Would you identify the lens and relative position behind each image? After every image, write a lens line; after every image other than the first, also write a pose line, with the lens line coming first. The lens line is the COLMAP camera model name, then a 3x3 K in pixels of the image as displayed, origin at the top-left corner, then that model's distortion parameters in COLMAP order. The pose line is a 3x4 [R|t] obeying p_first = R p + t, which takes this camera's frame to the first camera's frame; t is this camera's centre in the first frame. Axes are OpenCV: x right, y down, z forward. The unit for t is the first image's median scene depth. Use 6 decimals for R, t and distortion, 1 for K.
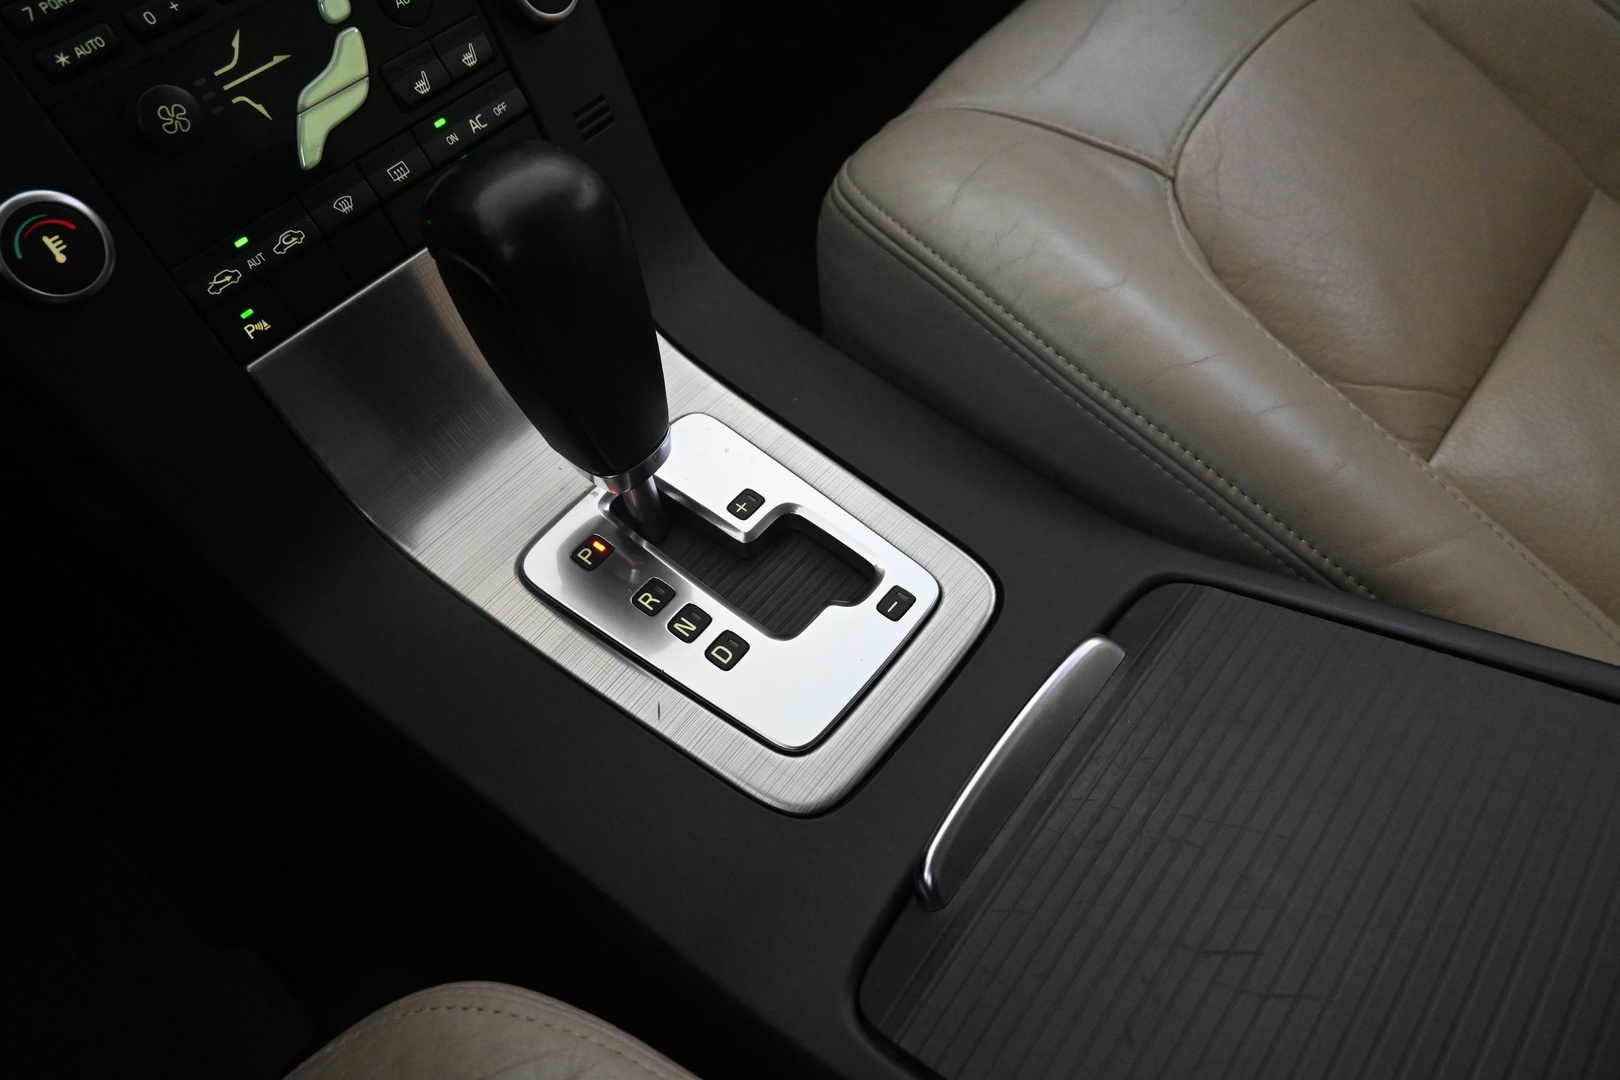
lens RADIAL K [[1110.5, 0, 801.0], [0, 1110.5, 535.1], [0, 0, 1]] dist [-0.006109, 0.006119]
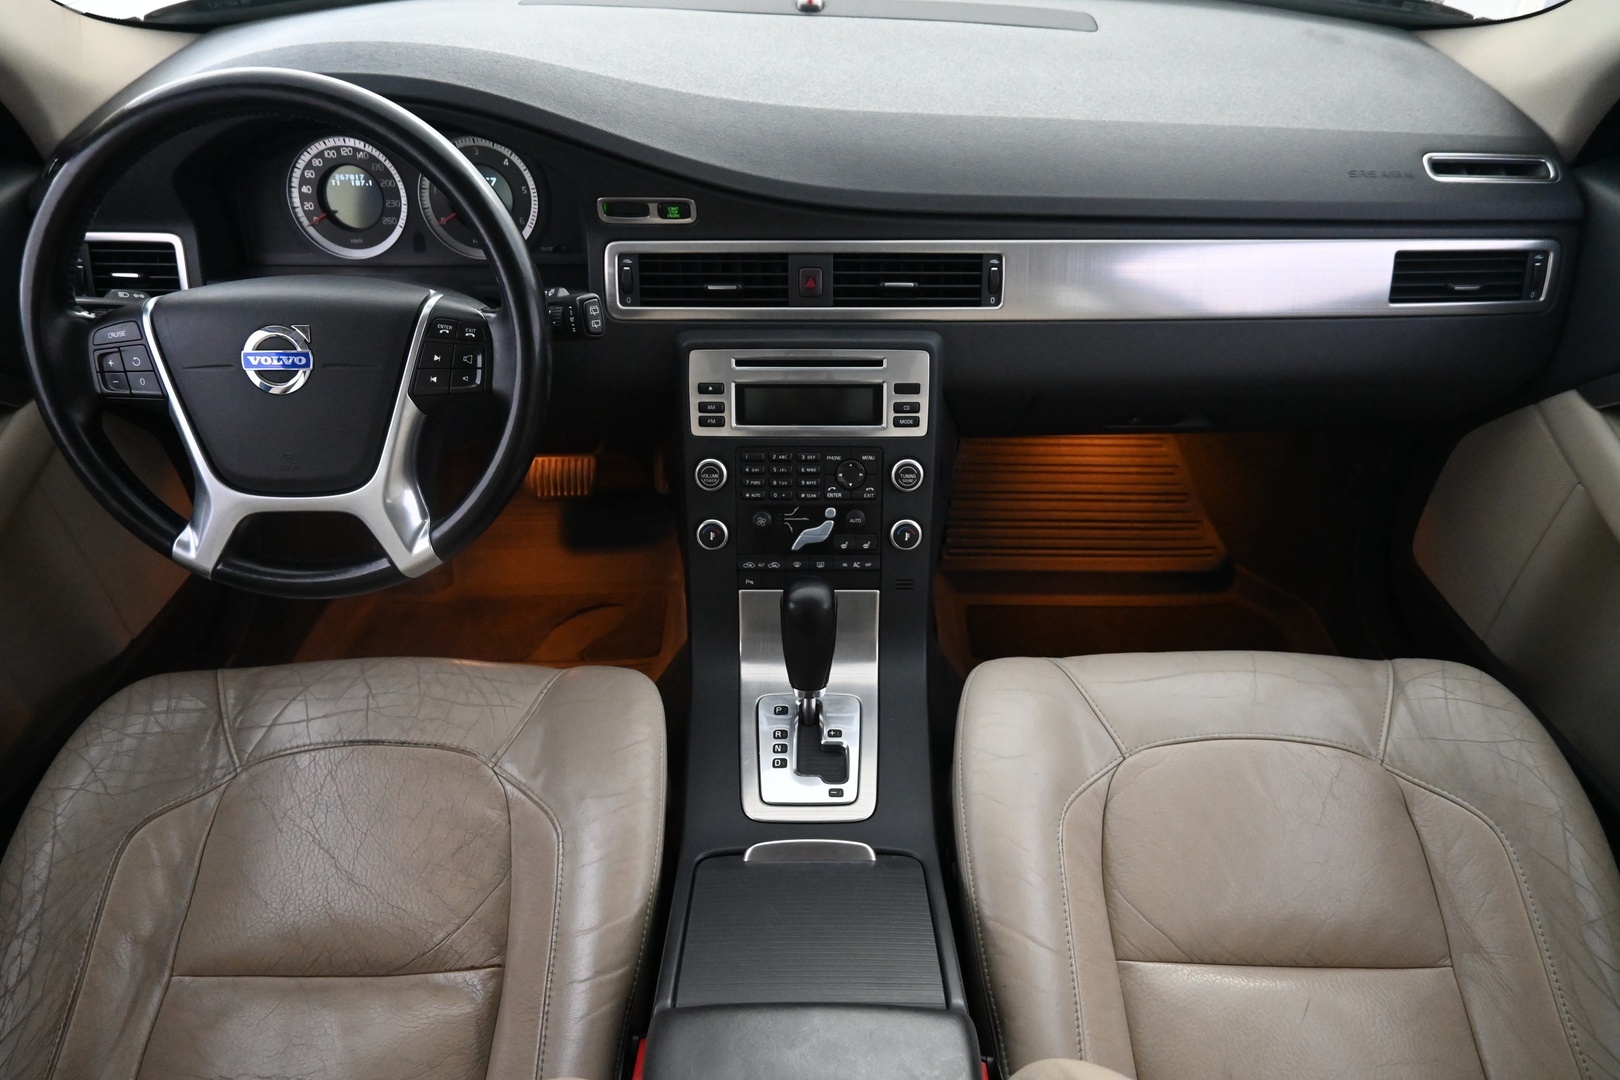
lens RADIAL K [[1110.5, 0, 811.1], [0, 1110.5, 531.4], [0, 0, 1]] dist [-0.006109, 0.006119]
pose [[0.623699, 0.490988, -0.608219, 1.383763], [-0.634740, 0.772236, -0.027503, -0.314421], [0.456185, 0.403214, 0.793293, -1.379001]]
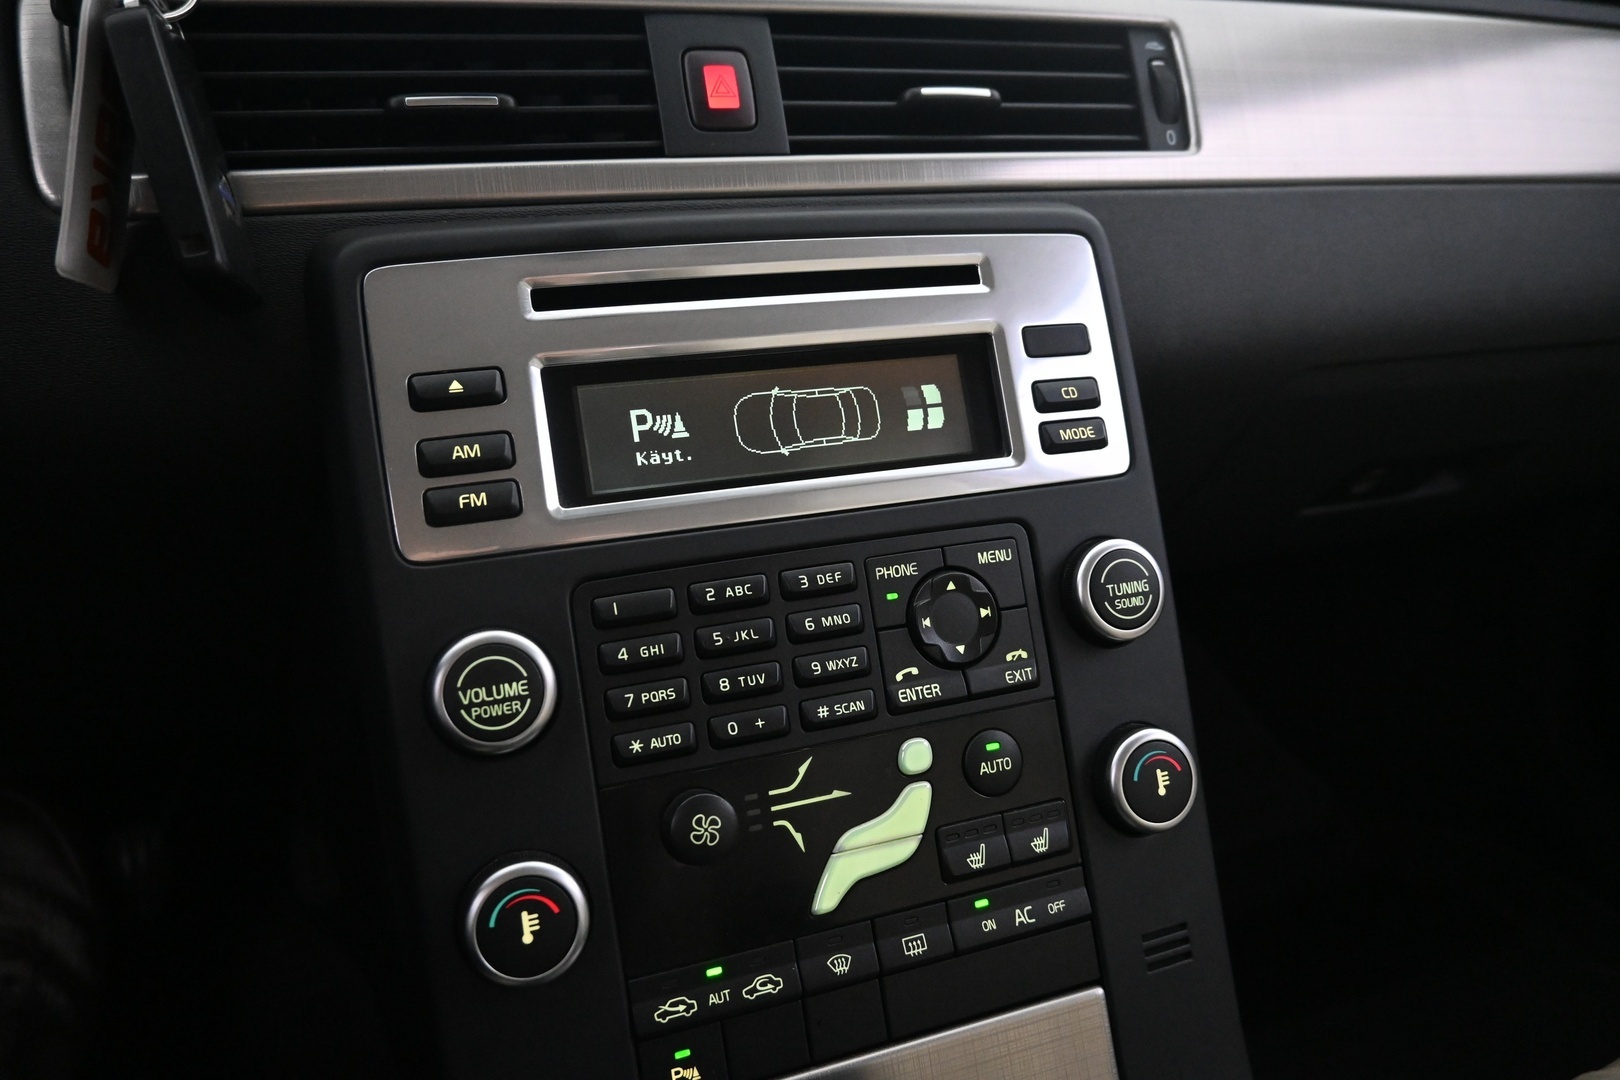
lens RADIAL K [[1110.5, 0, 805.4], [0, 1110.5, 536.2], [0, 0, 1]] dist [-0.006109, 0.006119]
pose [[0.851087, 0.167017, -0.497750, -0.071877], [-0.418870, 0.787589, -0.451941, -0.165682], [0.316541, 0.593134, 0.740266, 0.182408]]
